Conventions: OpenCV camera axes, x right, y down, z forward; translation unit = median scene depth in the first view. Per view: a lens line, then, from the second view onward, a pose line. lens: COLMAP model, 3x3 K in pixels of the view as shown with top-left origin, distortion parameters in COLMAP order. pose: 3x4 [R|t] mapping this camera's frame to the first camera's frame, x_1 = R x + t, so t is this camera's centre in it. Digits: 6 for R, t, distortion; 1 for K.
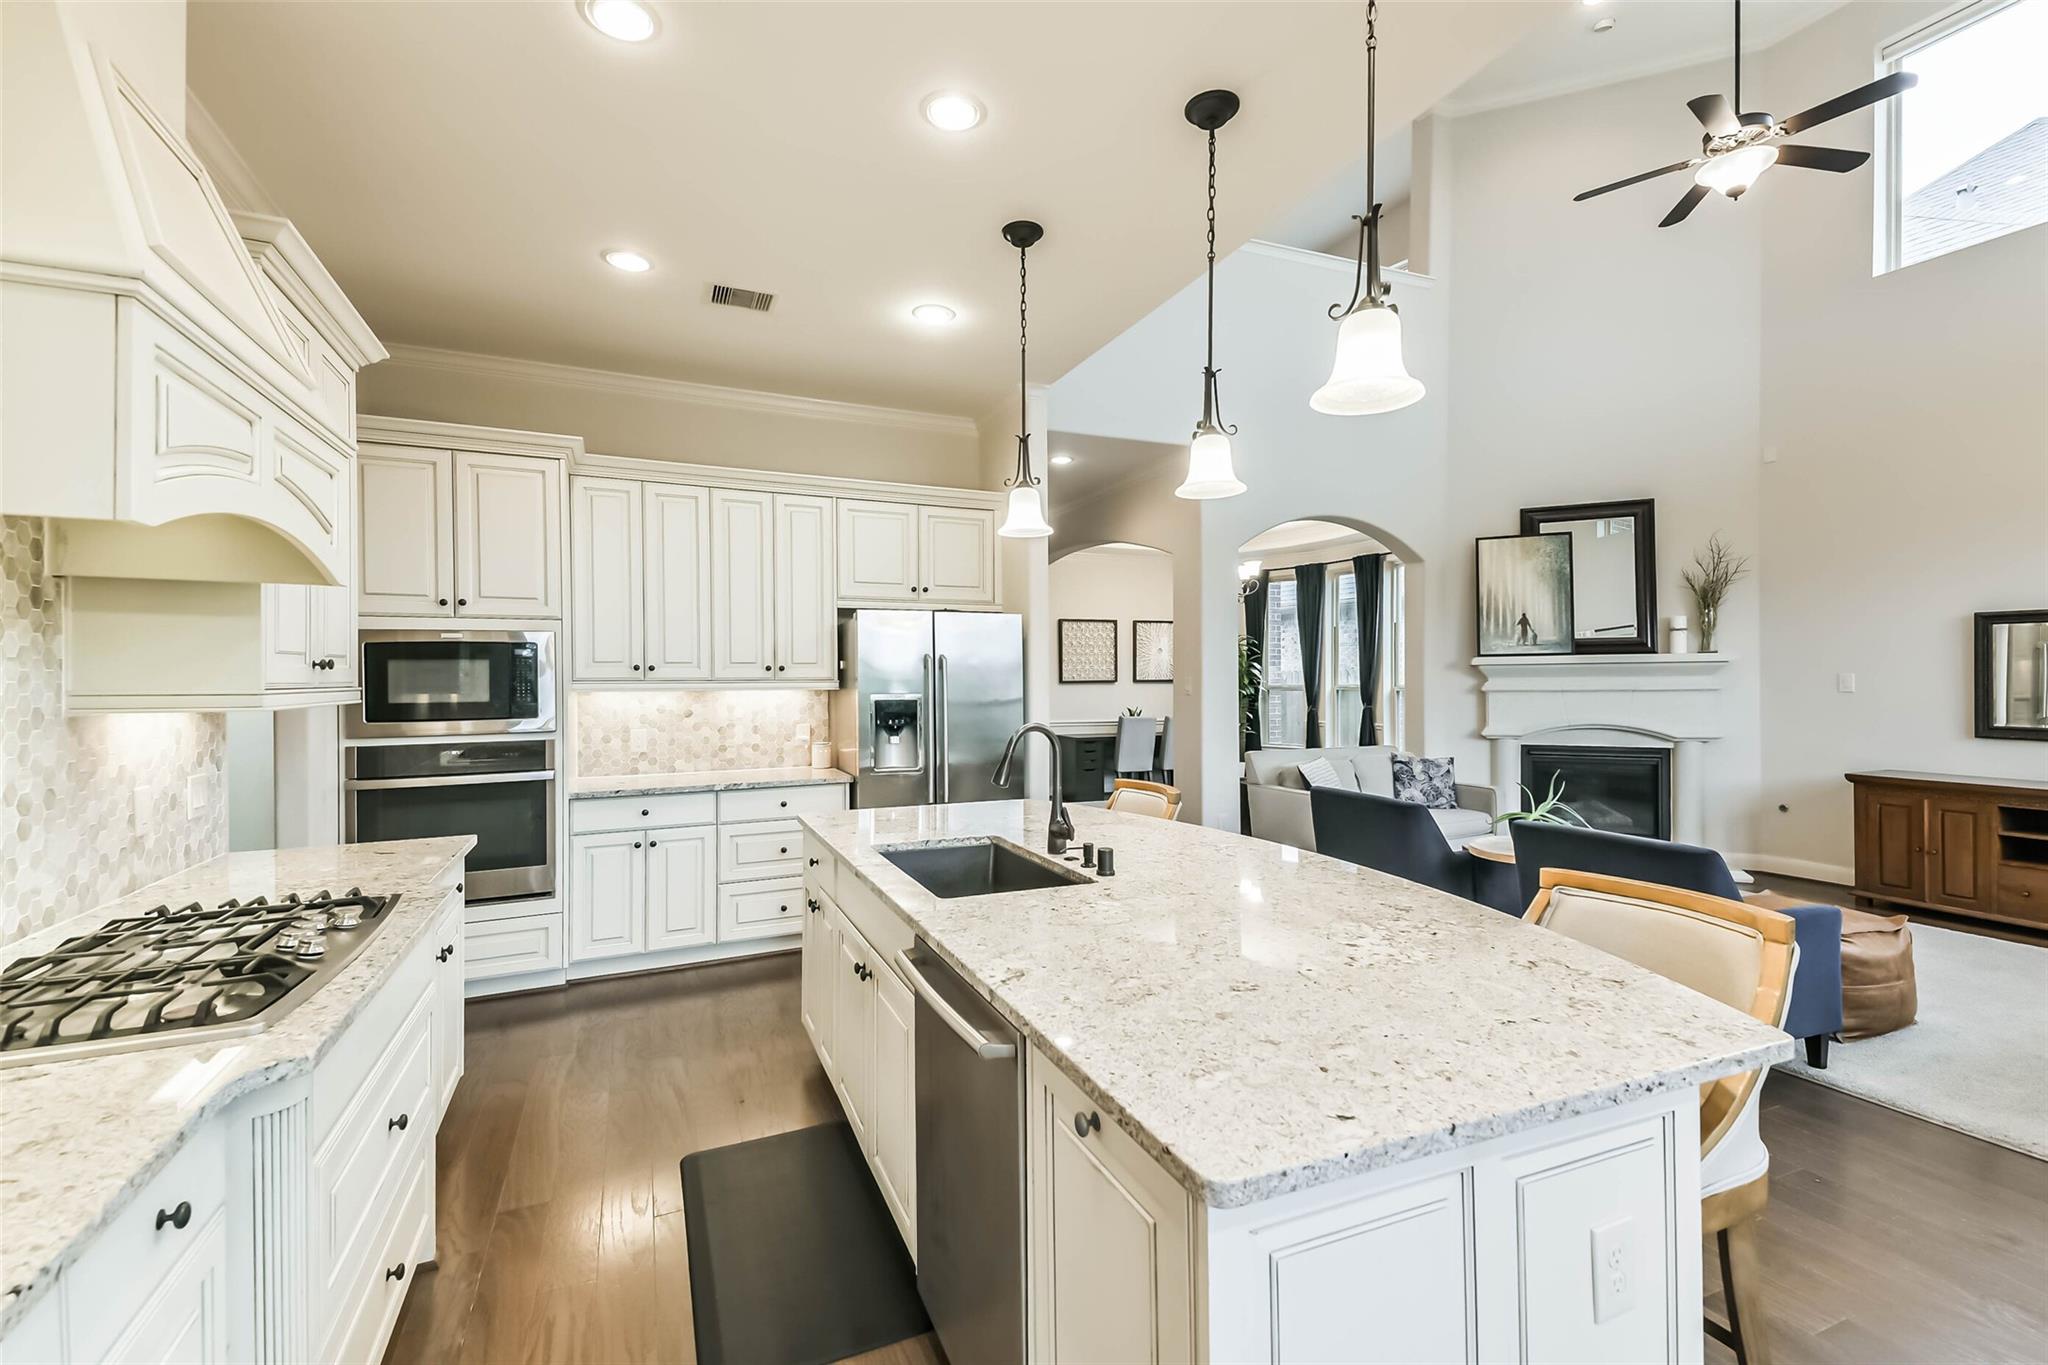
lens RADIAL K [[889.7, 0, 1028.7], [0, 889.7, 679.1], [0, 0, 1]] dist [0.102122, -0.039323]
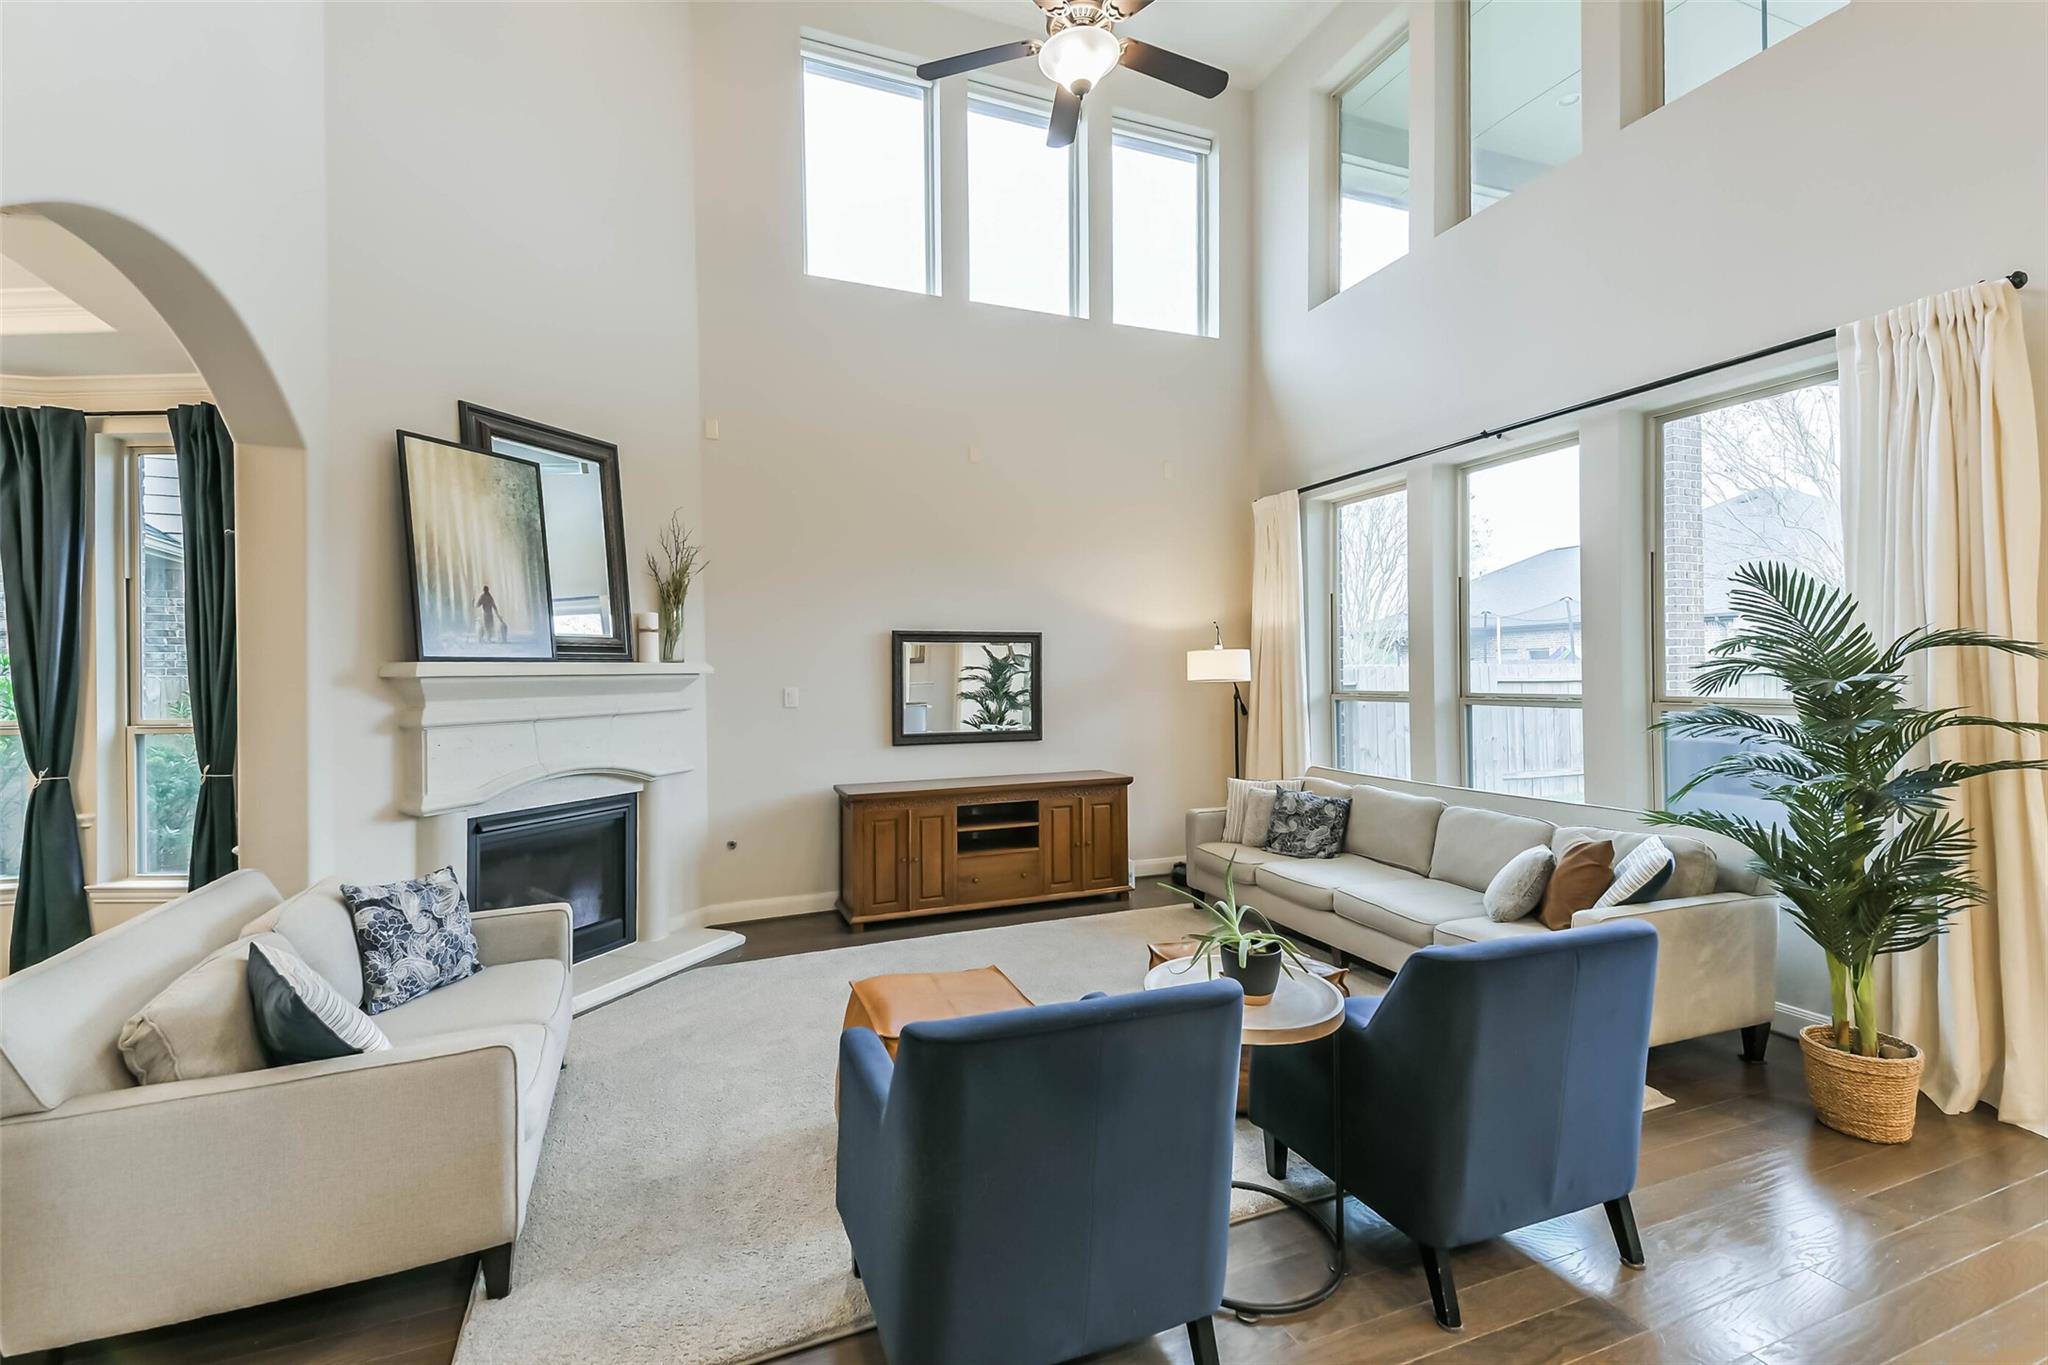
lens RADIAL K [[889.7, 0, 1028.7], [0, 889.7, 679.1], [0, 0, 1]] dist [0.102122, -0.039323]
pose [[0.038689, 0.000946, 0.999251, -0.015989], [0.013565, 0.999907, -0.001472, -0.009271], [-0.999159, 0.013612, 0.038672, 0.668013]]
